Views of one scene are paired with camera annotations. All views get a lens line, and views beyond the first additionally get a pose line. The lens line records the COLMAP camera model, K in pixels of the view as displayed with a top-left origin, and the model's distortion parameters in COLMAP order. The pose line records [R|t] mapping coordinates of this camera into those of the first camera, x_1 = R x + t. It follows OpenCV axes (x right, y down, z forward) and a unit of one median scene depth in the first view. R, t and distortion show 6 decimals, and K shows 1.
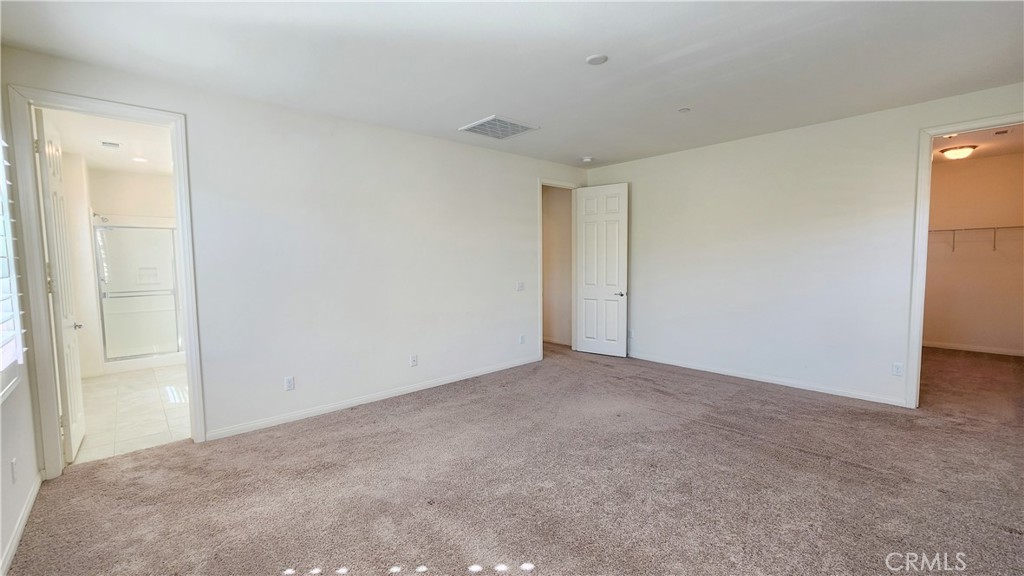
lens RADIAL K [[428.9, 0, 509.3], [0, 428.9, 287.6], [0, 0, 1]] dist [0.002097, 0.000386]
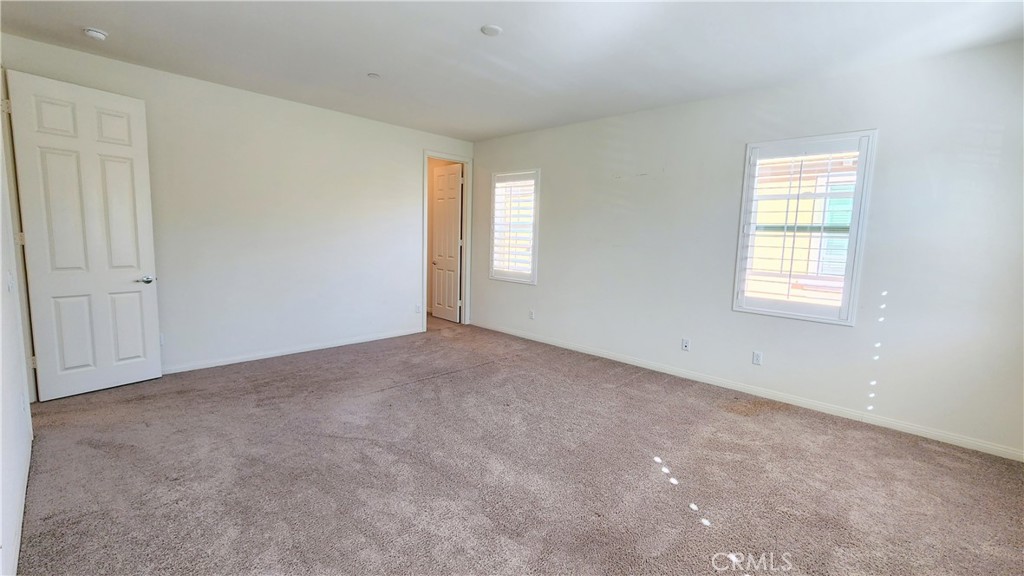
lens RADIAL K [[450.5, 0, 512.0], [0, 450.5, 288.0], [0, 0, 1]] dist [0.001522, -0.000341]
pose [[-0.081142, -0.105438, 0.991110, -0.527571], [0.038015, 0.993338, 0.108787, -0.030626], [-0.995977, 0.046504, -0.076594, 0.630145]]
